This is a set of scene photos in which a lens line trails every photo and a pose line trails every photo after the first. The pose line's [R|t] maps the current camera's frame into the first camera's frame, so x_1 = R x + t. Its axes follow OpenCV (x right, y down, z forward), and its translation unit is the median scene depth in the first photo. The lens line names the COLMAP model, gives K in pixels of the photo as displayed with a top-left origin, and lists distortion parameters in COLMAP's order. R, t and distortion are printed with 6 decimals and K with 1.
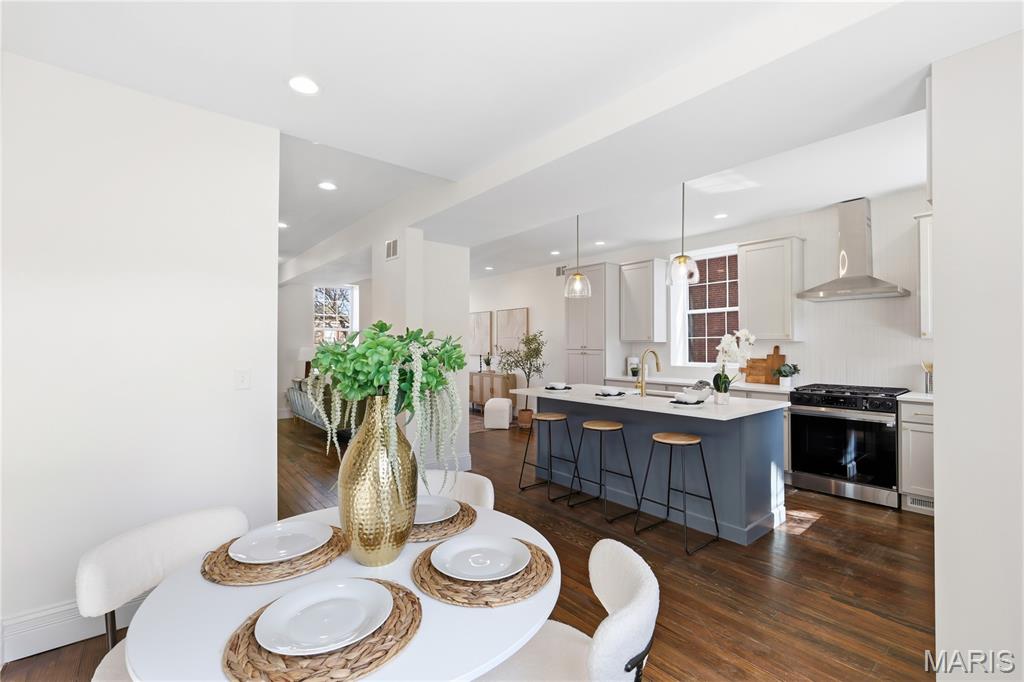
lens RADIAL K [[442.0, 0, 510.7], [0, 442.0, 341.9], [0, 0, 1]] dist [0.001763, 0.000079]
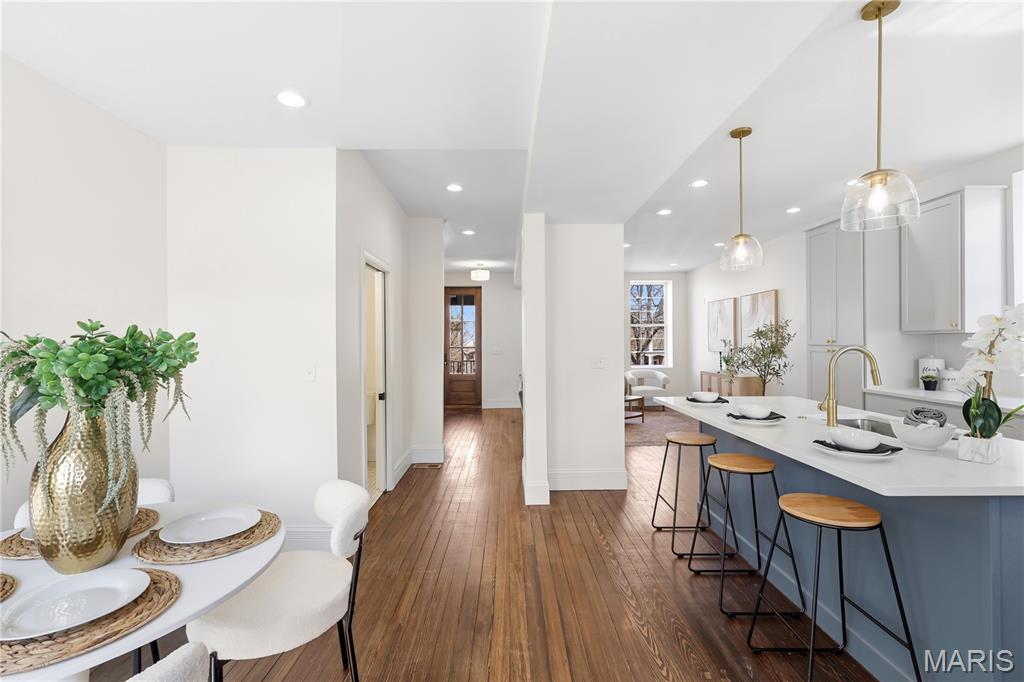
lens RADIAL K [[442.0, 0, 506.5], [0, 442.0, 341.2], [0, 0, 1]] dist [0.001763, 0.000079]
pose [[0.781797, -0.005358, -0.623510, 0.202662], [0.011276, 0.999921, 0.005546, 0.001353], [0.623431, -0.011367, 0.781796, 0.164637]]
